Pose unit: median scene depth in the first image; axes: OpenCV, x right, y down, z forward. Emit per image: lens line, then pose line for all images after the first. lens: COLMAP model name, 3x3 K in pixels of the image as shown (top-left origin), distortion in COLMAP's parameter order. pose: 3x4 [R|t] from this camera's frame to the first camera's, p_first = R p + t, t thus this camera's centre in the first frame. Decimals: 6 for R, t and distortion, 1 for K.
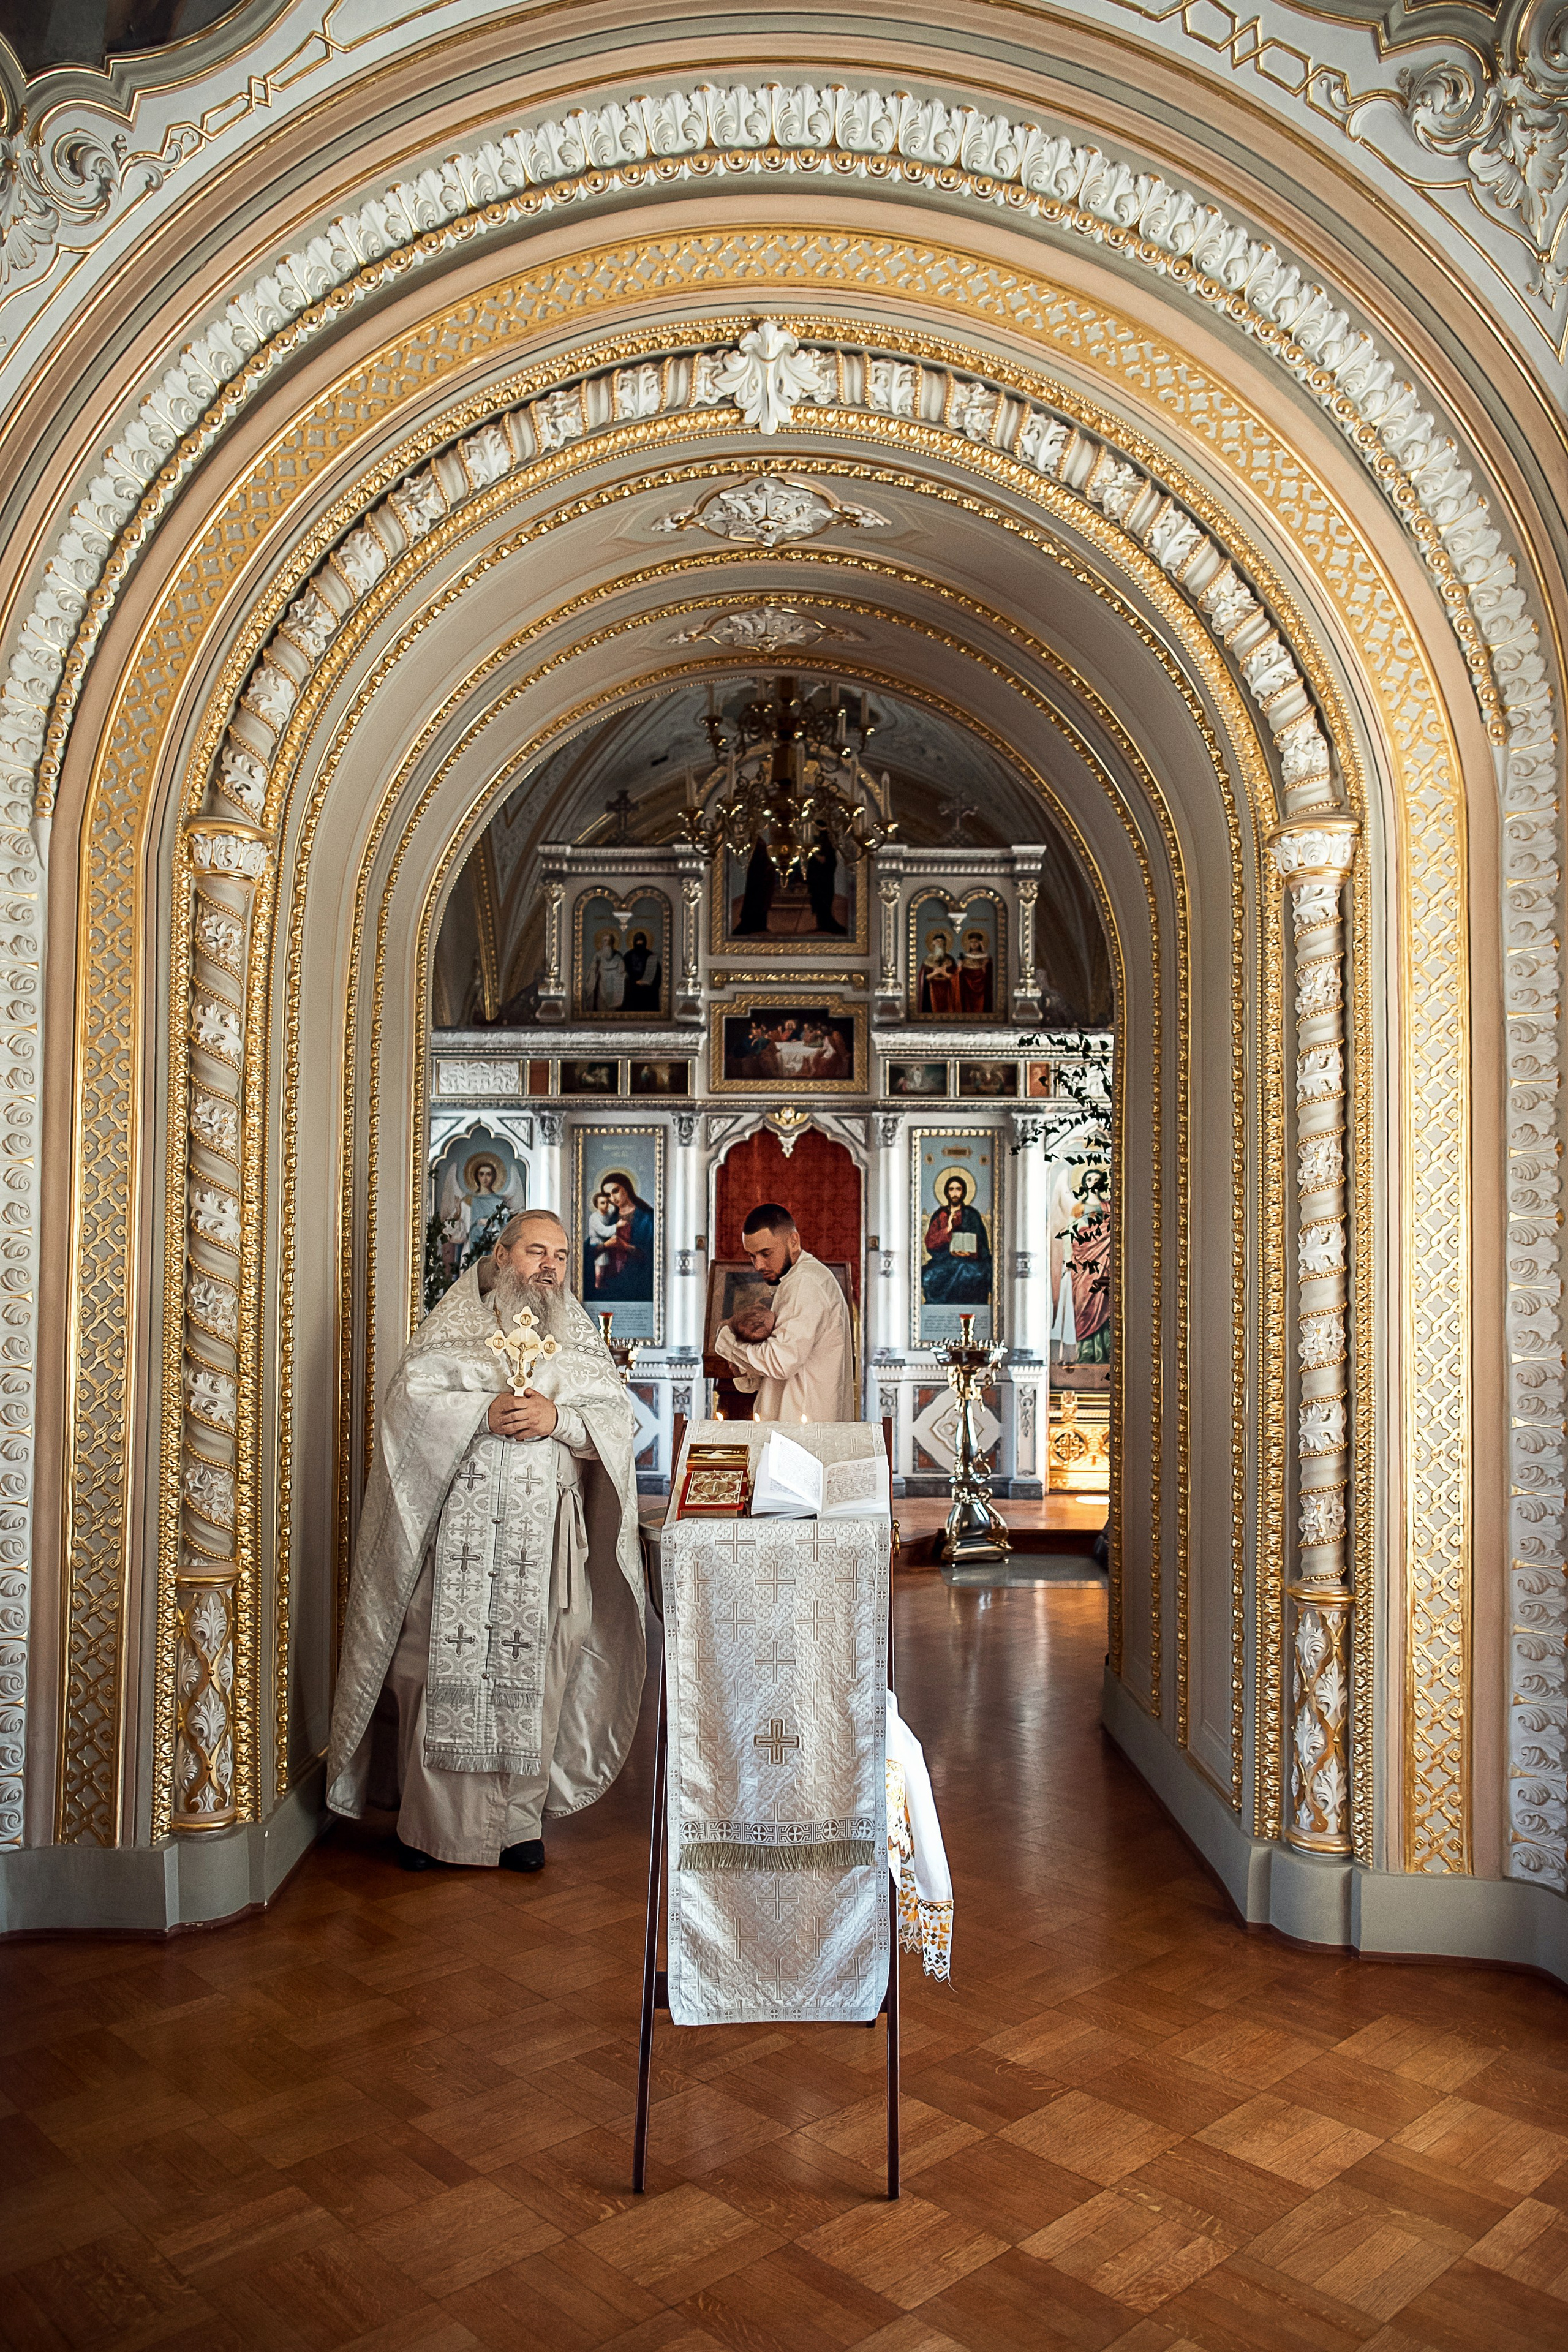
lens RADIAL K [[1602.3, 0, 780.8], [0, 1602.3, 1230.2], [0, 0, 1]] dist [-0.056770, 0.069016]
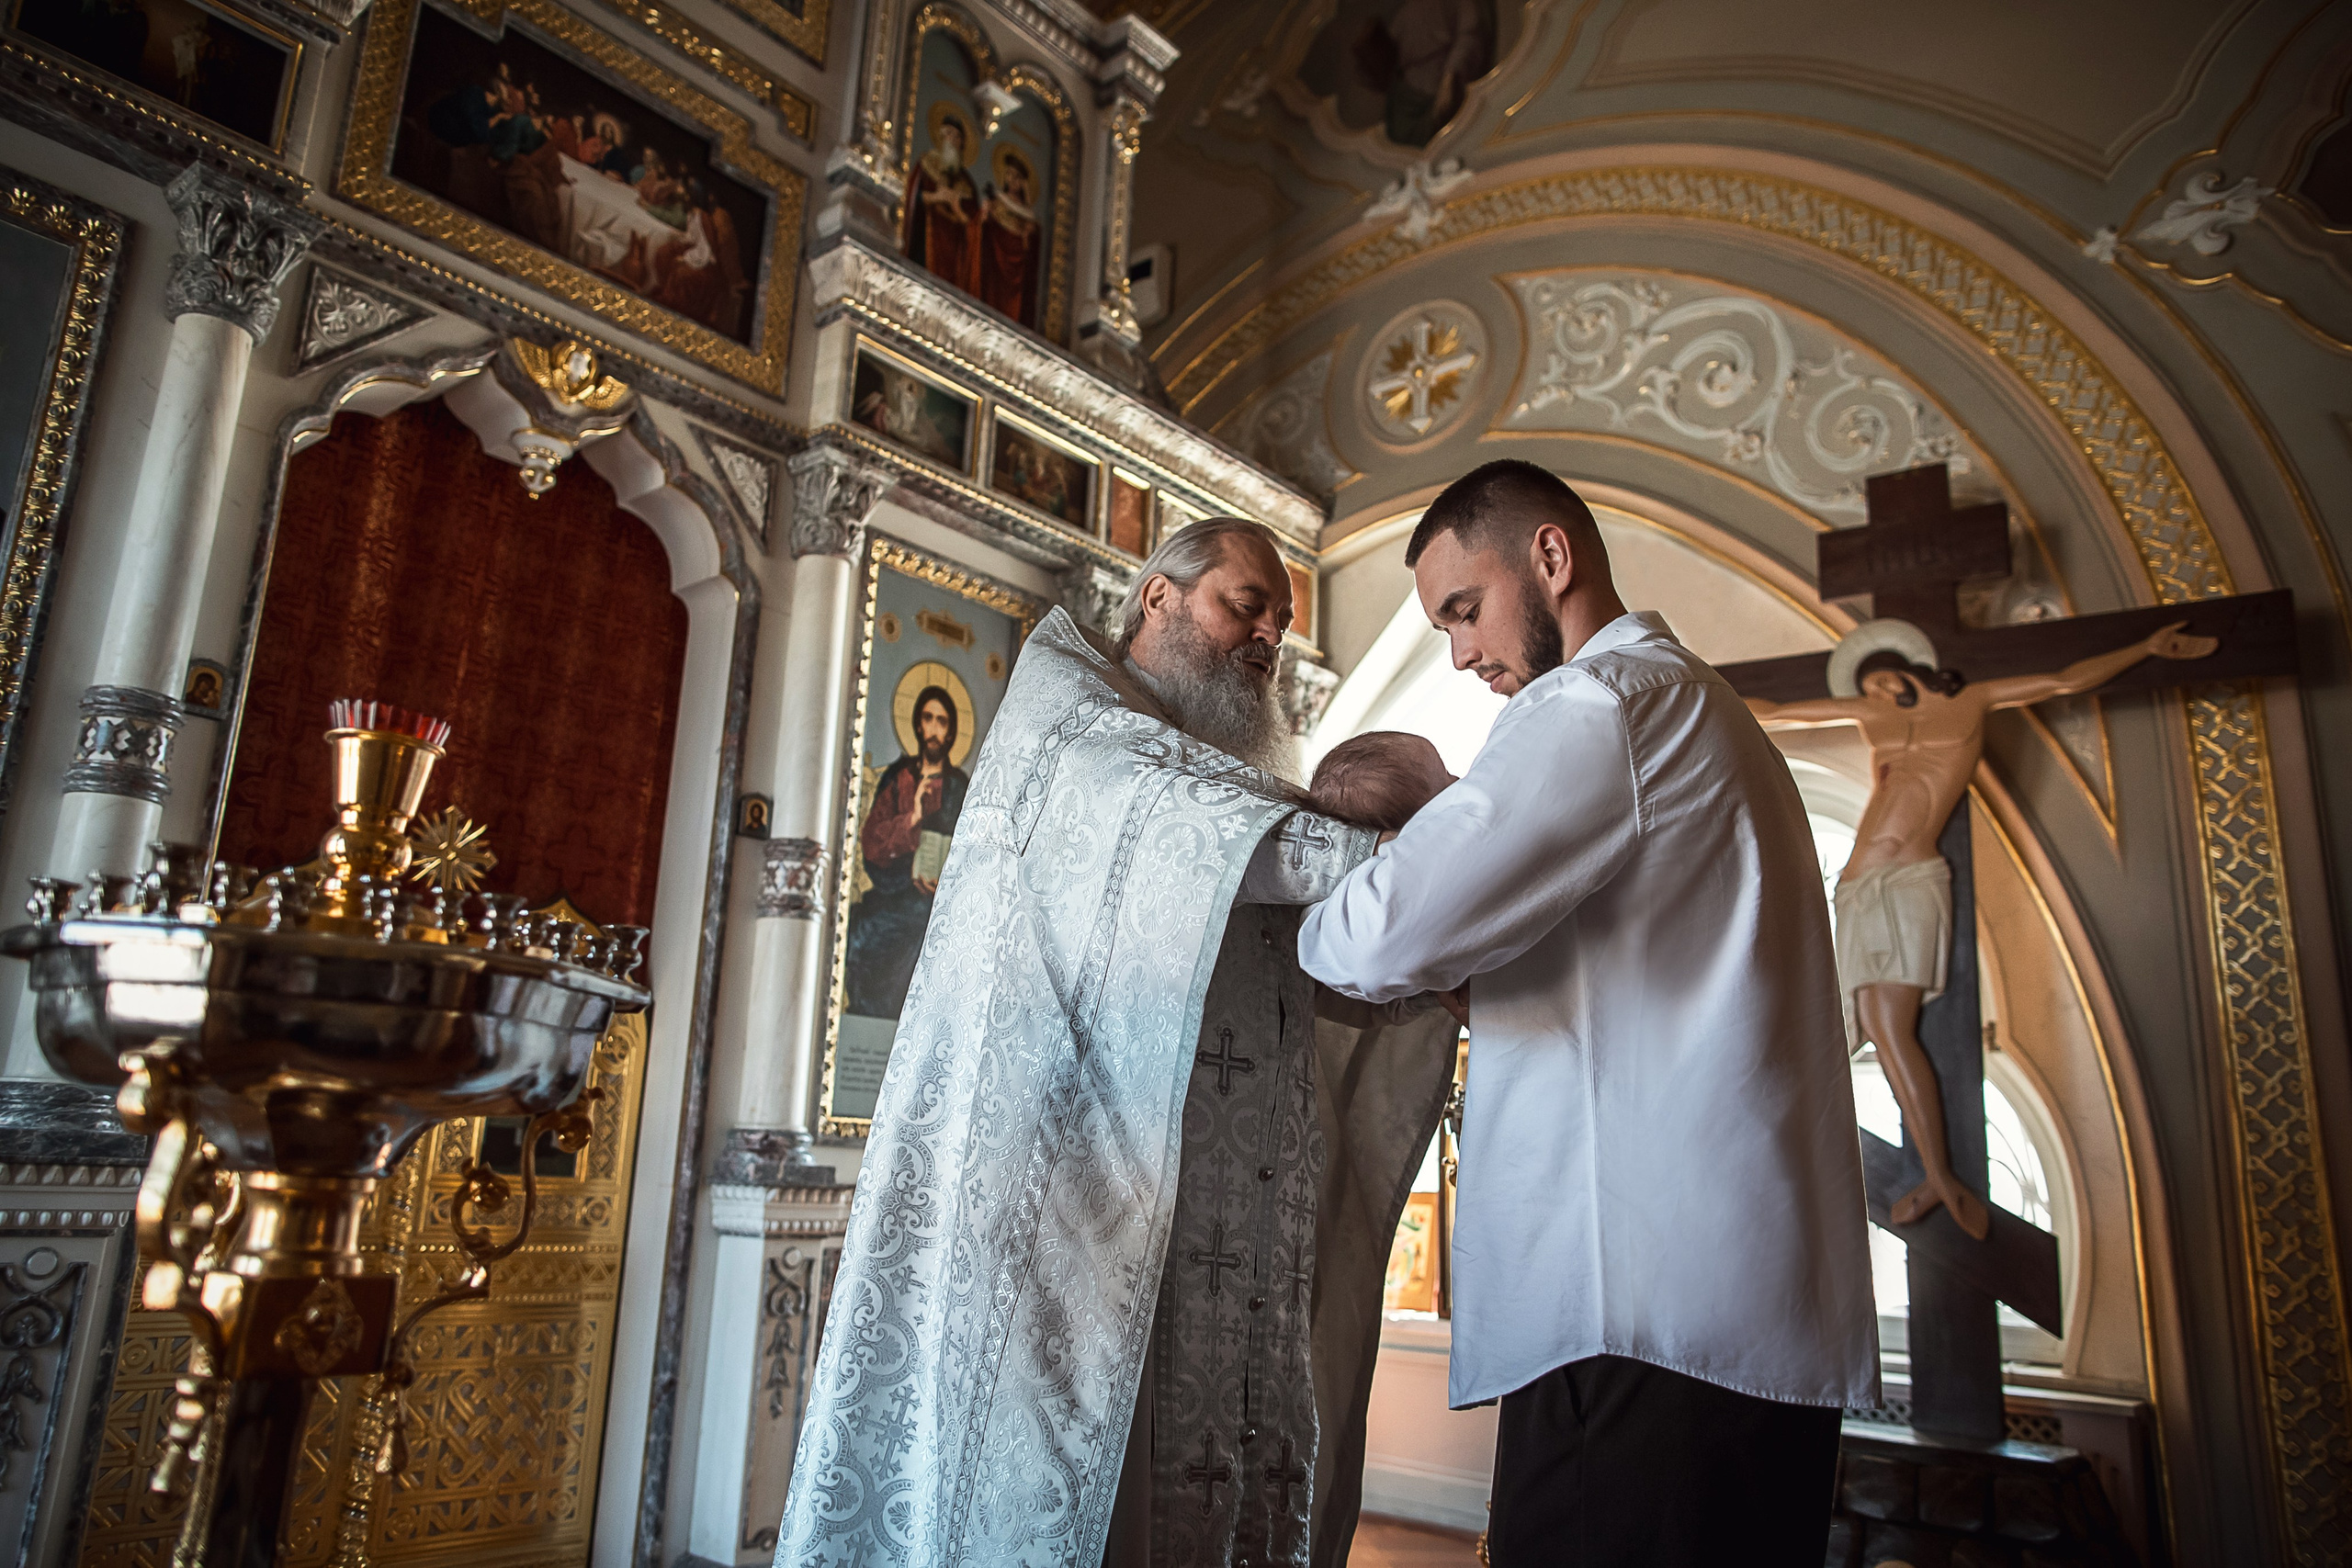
lens RADIAL K [[1616.3, 0, 1176.0], [0, 1616.3, 784.0], [0, 0, 1]] dist [-0.067405, 0.071916]
pose [[0.620893, 0.205555, 0.756465, -0.143984], [-0.057711, 0.974375, -0.217401, 0.069896], [-0.781768, 0.091326, 0.616845, 0.718599]]
